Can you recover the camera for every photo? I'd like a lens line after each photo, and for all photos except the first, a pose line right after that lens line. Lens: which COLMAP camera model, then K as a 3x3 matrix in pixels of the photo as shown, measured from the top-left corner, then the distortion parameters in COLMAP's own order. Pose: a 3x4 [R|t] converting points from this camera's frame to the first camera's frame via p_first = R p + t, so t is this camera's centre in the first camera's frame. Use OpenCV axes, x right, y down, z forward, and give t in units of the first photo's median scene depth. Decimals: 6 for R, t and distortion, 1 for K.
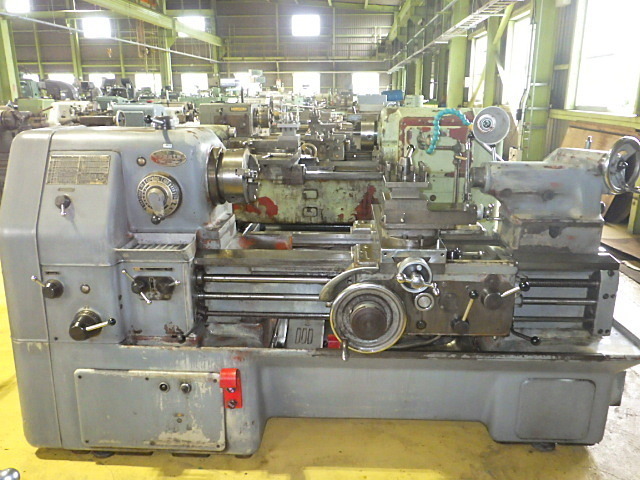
lens RADIAL K [[524.7, 0, 320.0], [0, 524.7, 240.0], [0, 0, 1]] dist [-0.002215, 0.000285]
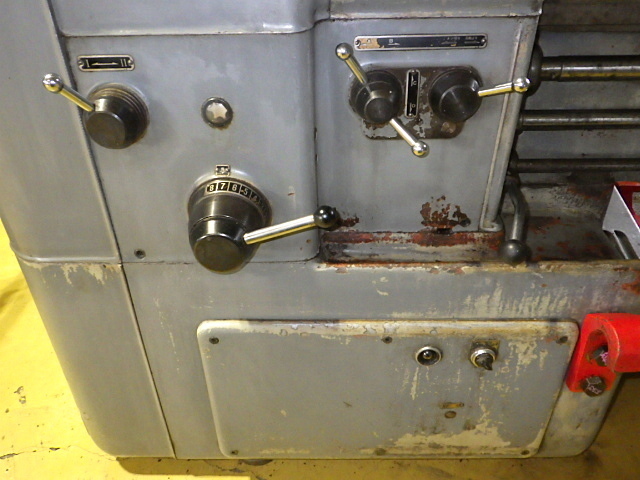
lens RADIAL K [[524.7, 0, 320.0], [0, 524.7, 240.0], [0, 0, 1]] dist [-0.002215, 0.000285]
pose [[0.999156, -0.035877, 0.020020, -0.384088], [0.026394, 0.933949, 0.356429, 0.051982], [-0.031485, -0.355600, 0.934108, 0.656502]]
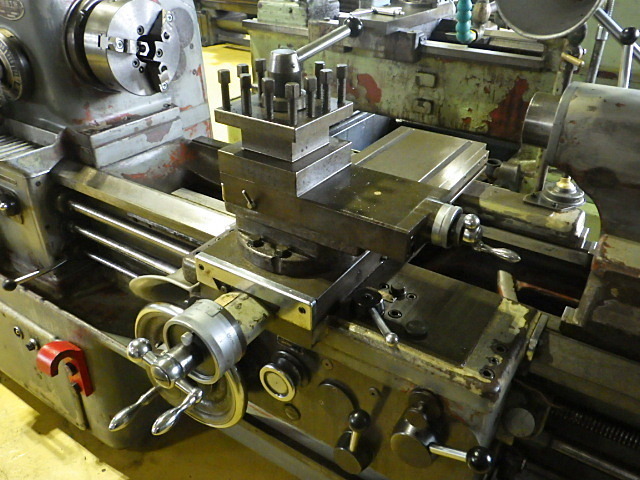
lens RADIAL K [[524.7, 0, 320.0], [0, 524.7, 240.0], [0, 0, 1]] dist [-0.002215, 0.000285]
pose [[0.860123, 0.271491, -0.431834, 0.371005], [-0.146434, 0.942378, 0.300800, -0.136490], [0.488615, -0.195490, 0.850317, 0.603942]]
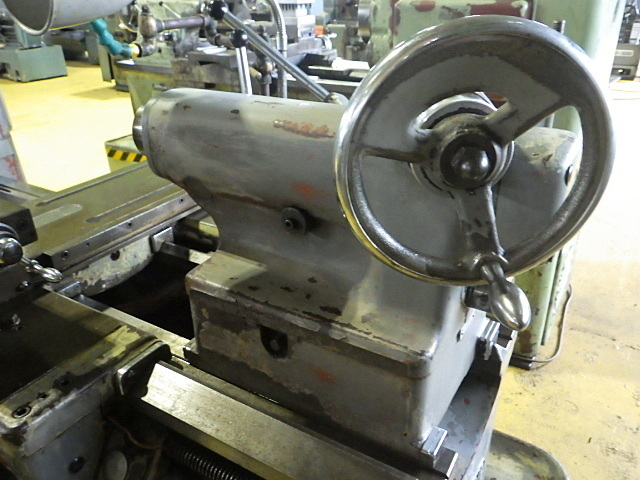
lens RADIAL K [[524.7, 0, 320.0], [0, 524.7, 240.0], [0, 0, 1]] dist [-0.002215, 0.000285]
pose [[0.879608, 0.202052, -0.430657, 0.602596], [-0.114543, 0.968637, 0.220505, -0.147530], [0.461703, -0.144629, 0.875164, 0.765747]]
